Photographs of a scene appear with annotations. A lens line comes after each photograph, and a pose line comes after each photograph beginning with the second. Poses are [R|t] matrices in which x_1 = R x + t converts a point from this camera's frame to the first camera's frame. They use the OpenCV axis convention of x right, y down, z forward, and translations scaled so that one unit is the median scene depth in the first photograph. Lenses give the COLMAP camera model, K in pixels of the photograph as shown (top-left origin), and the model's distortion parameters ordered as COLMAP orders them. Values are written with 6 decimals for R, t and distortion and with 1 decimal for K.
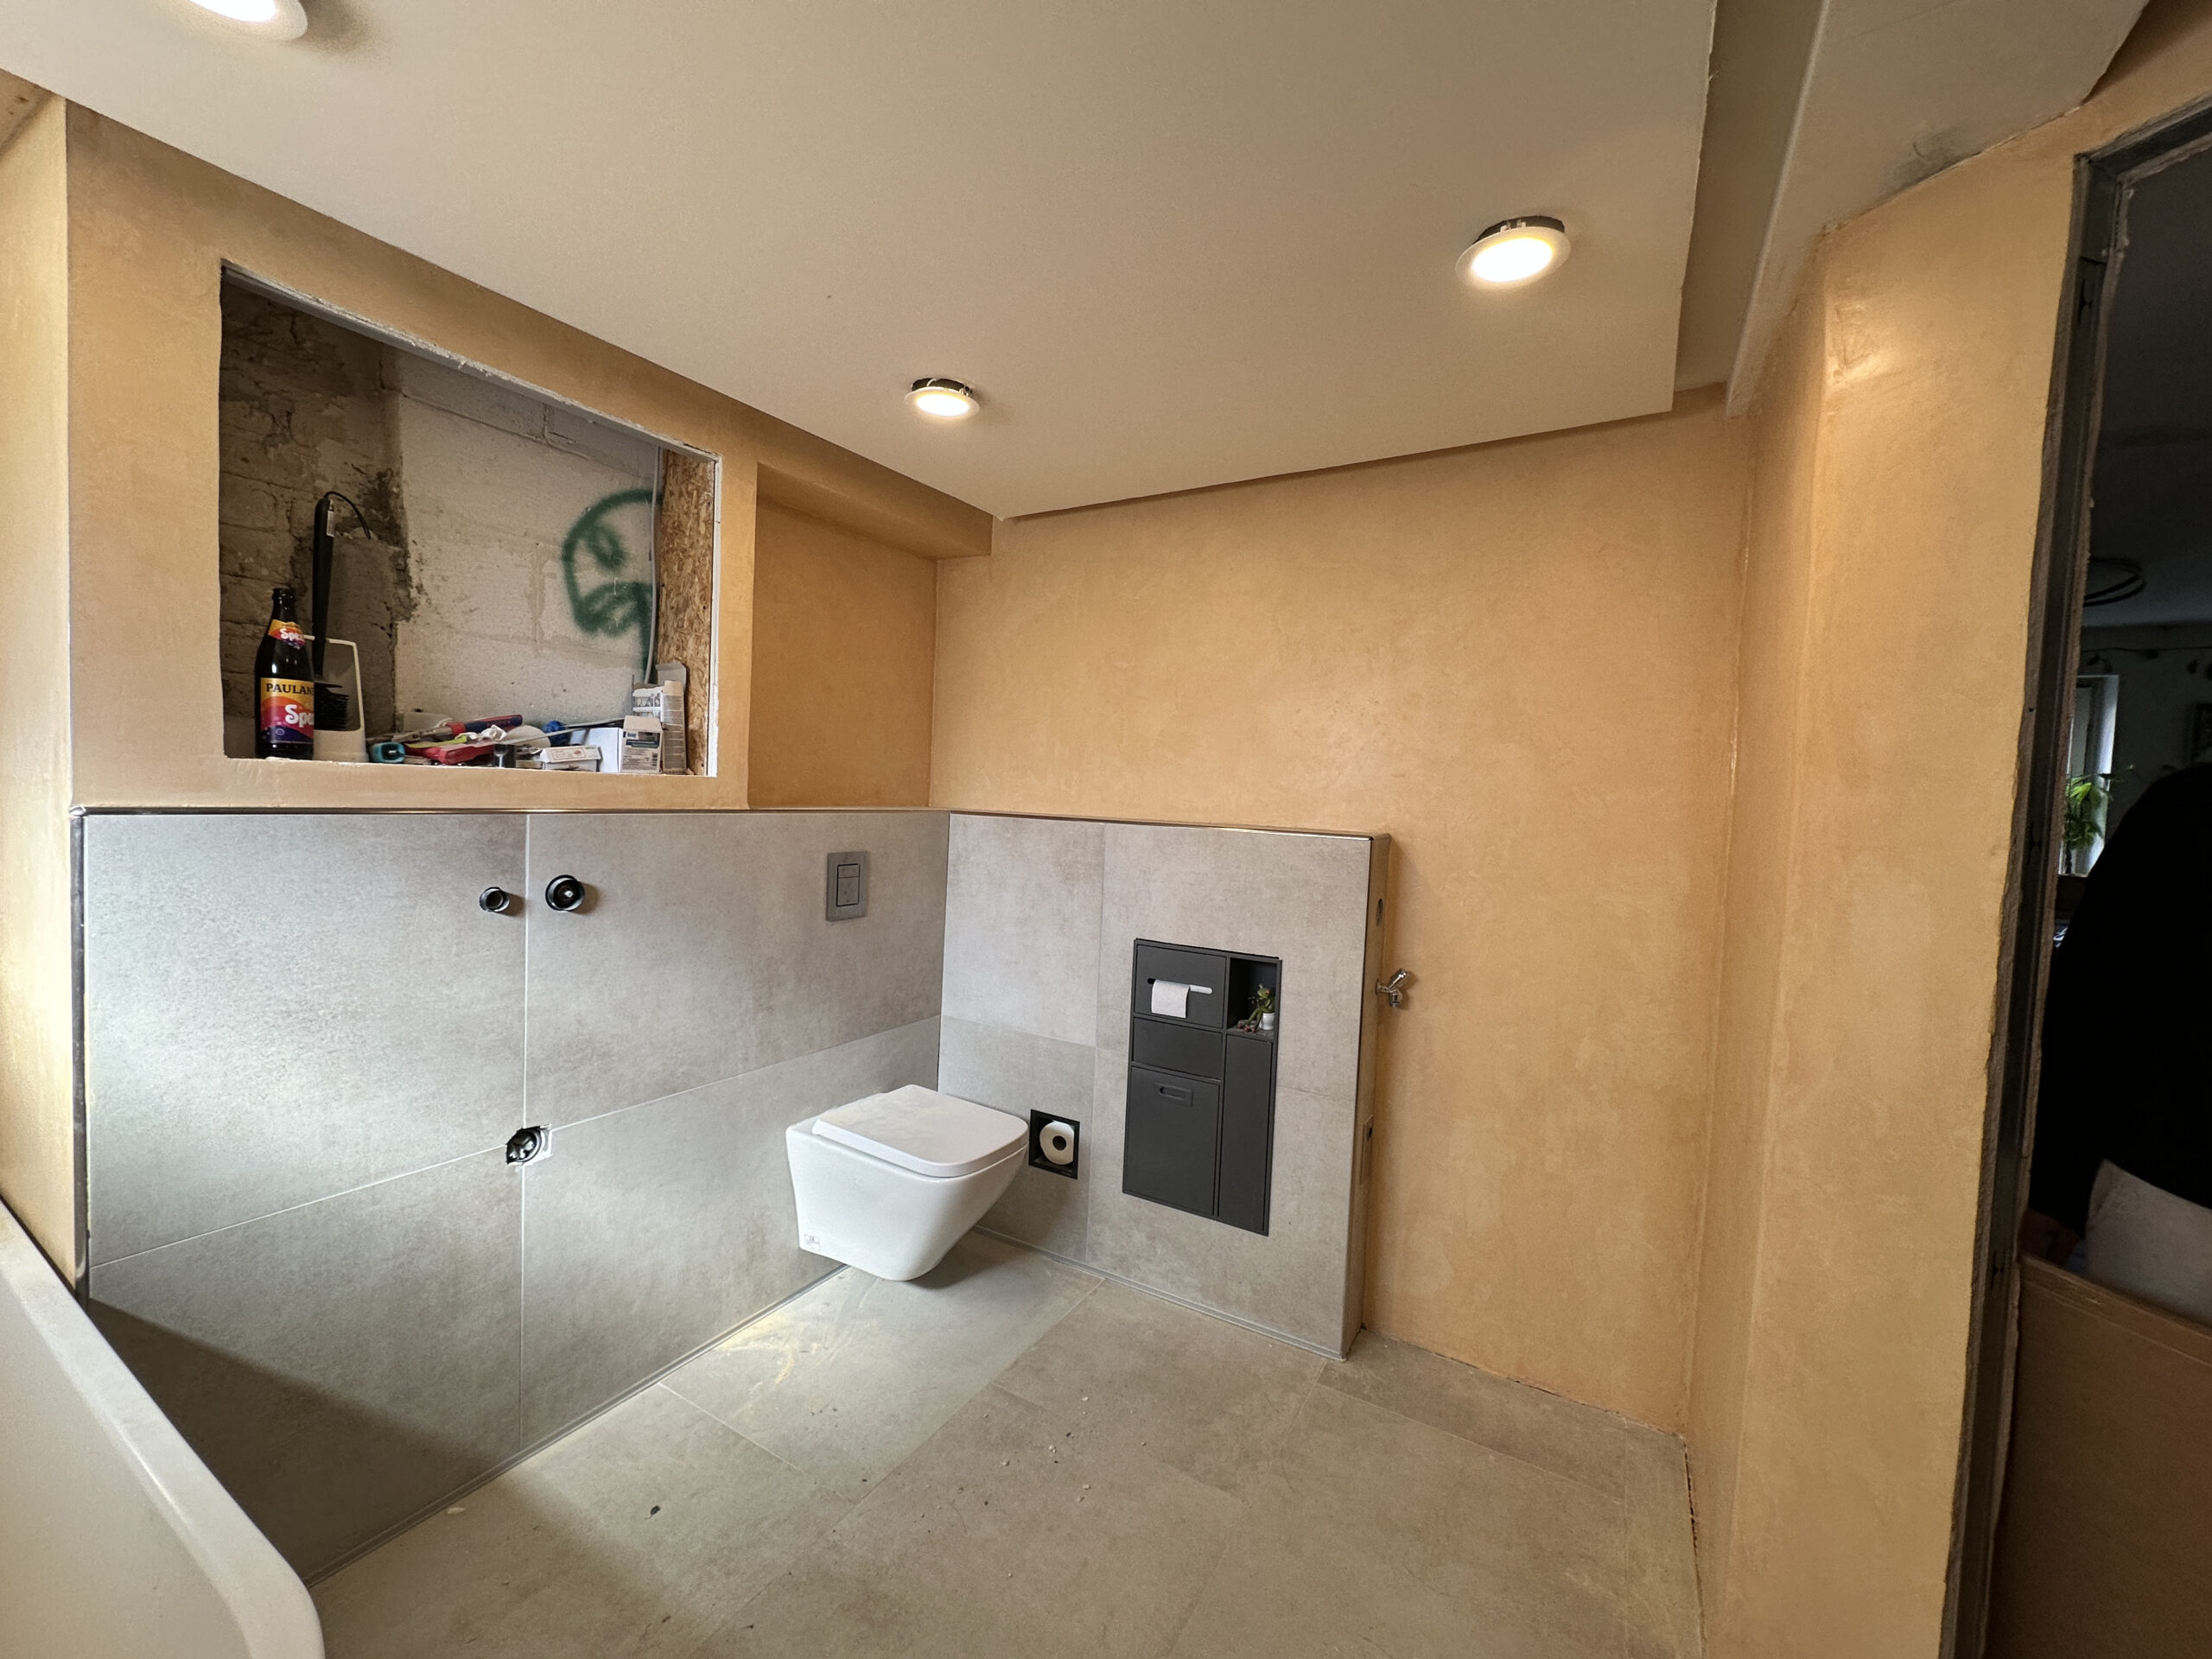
lens RADIAL K [[878.7, 0, 1106.8], [0, 878.7, 832.8], [0, 0, 1]] dist [0.001964, -0.001144]
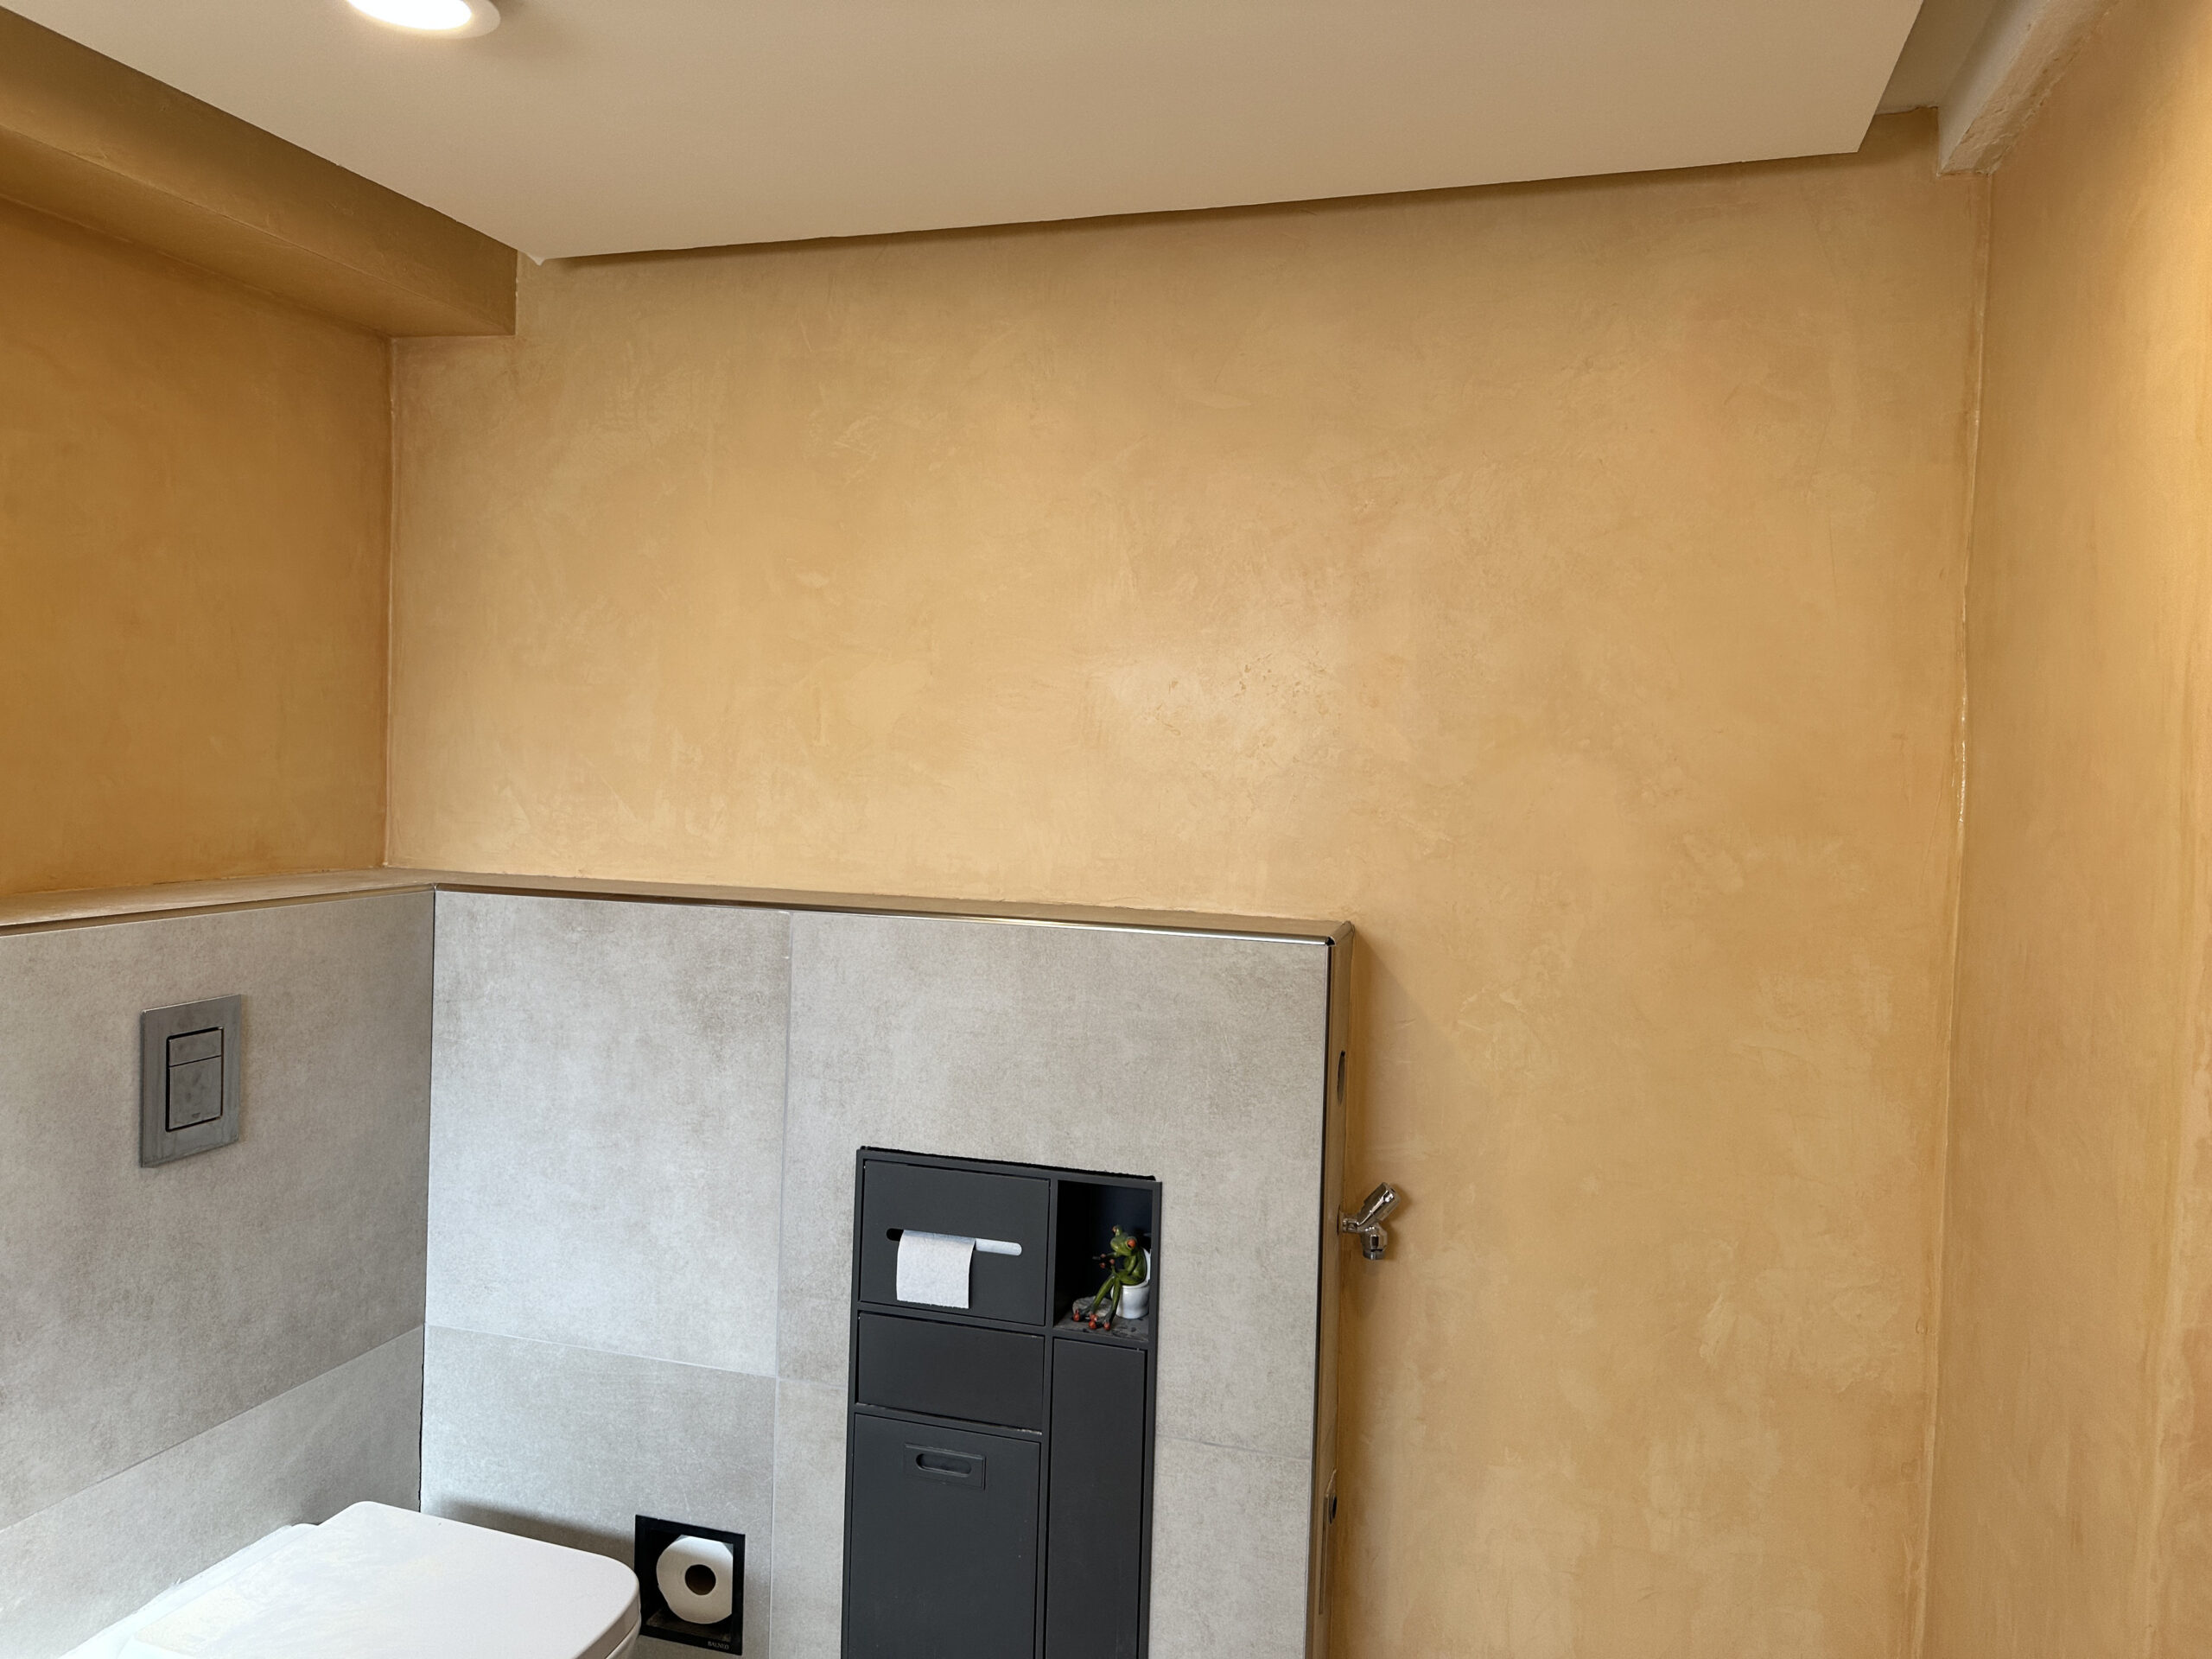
lens RADIAL K [[1540.5, 0, 1102.8], [0, 1540.5, 822.1], [0, 0, 1]] dist [0.061850, -0.072942]
pose [[0.970582, -0.022501, 0.239715, -0.041874], [0.021621, 0.999746, 0.006300, -0.069905], [-0.239796, -0.000932, 0.970823, 0.149951]]
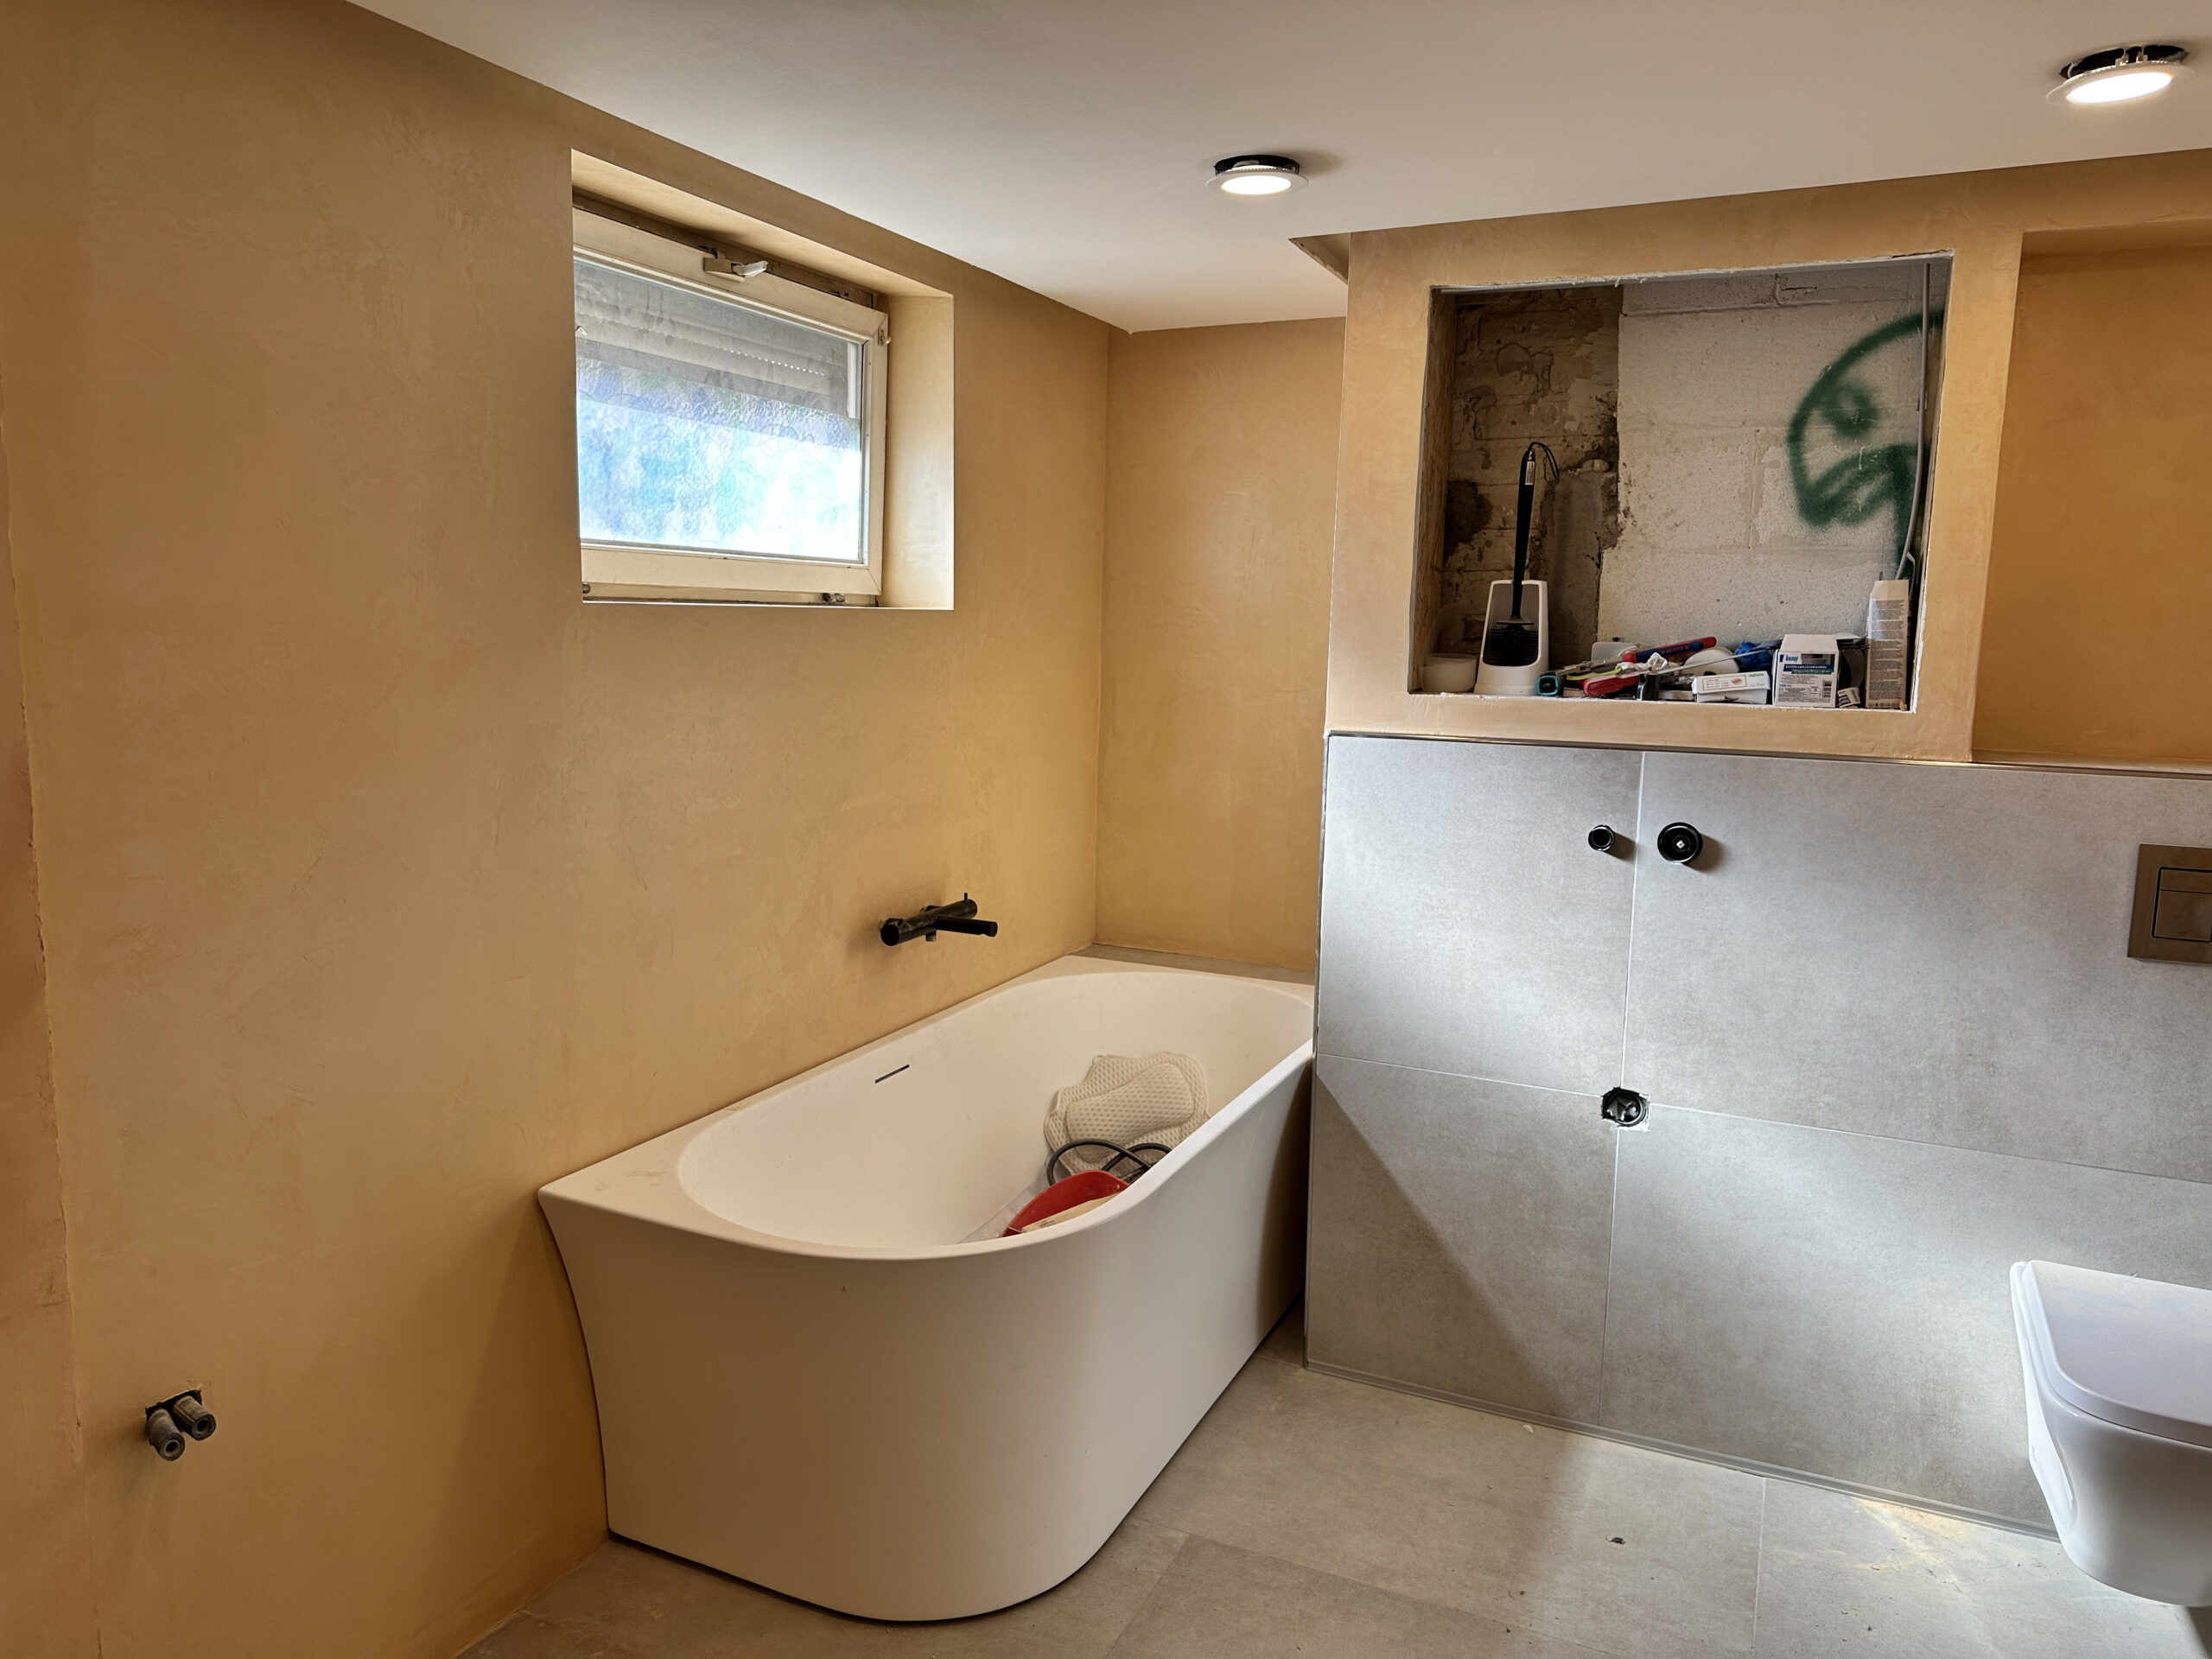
lens RADIAL K [[1540.5, 0, 1102.0], [0, 1540.5, 820.3], [0, 0, 1]] dist [0.061850, -0.072942]
pose [[0.099555, 0.097379, -0.990256, 0.696862], [-0.062322, 0.993856, 0.091468, -0.048630], [0.993078, 0.052609, 0.105012, 0.210987]]
